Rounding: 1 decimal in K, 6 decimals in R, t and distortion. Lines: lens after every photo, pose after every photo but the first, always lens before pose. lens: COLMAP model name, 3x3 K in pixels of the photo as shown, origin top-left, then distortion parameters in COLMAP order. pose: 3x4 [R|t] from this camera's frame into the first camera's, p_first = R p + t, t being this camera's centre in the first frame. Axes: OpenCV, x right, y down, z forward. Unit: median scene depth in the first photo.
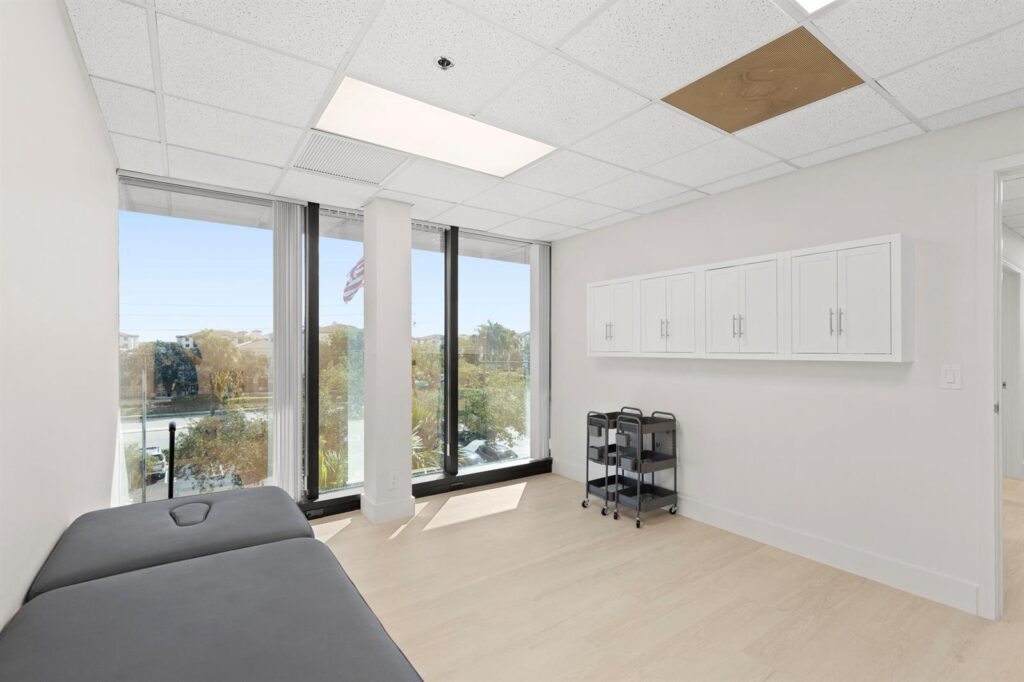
lens RADIAL K [[474.6, 0, 513.9], [0, 474.6, 358.6], [0, 0, 1]] dist [0.001617, 0.000162]
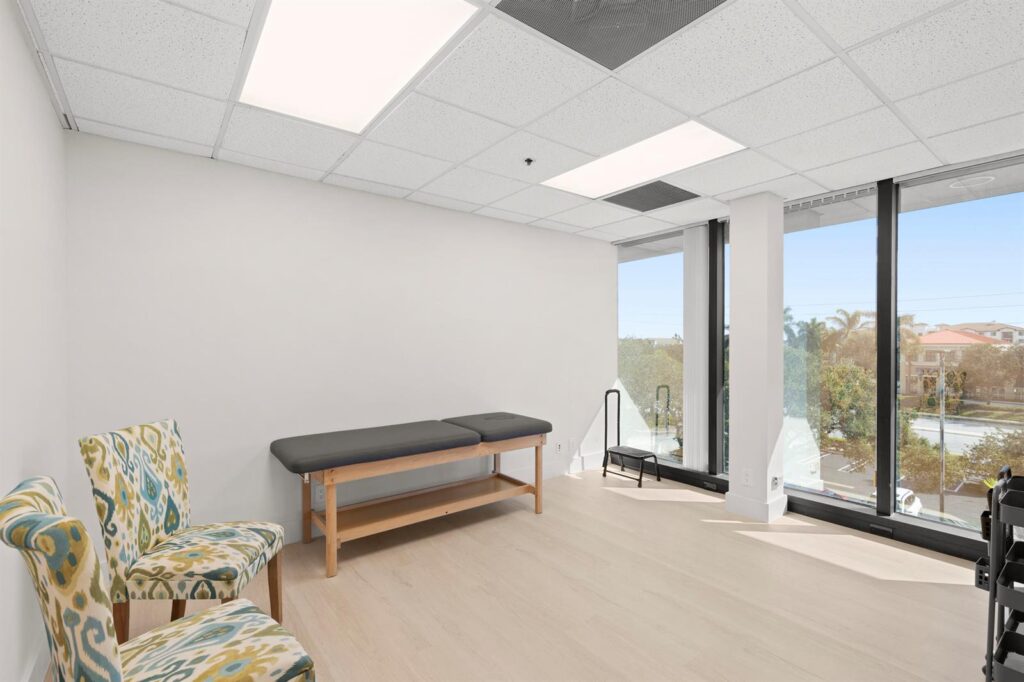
lens RADIAL K [[460.3, 0, 512.0], [0, 460.3, 341.0], [0, 0, 1]] dist [-0.000156, 0.000044]
pose [[0.059270, -0.014546, -0.998136, 0.663826], [-0.017963, 0.999716, -0.015636, -0.003209], [0.998080, 0.018856, 0.058992, 0.438423]]
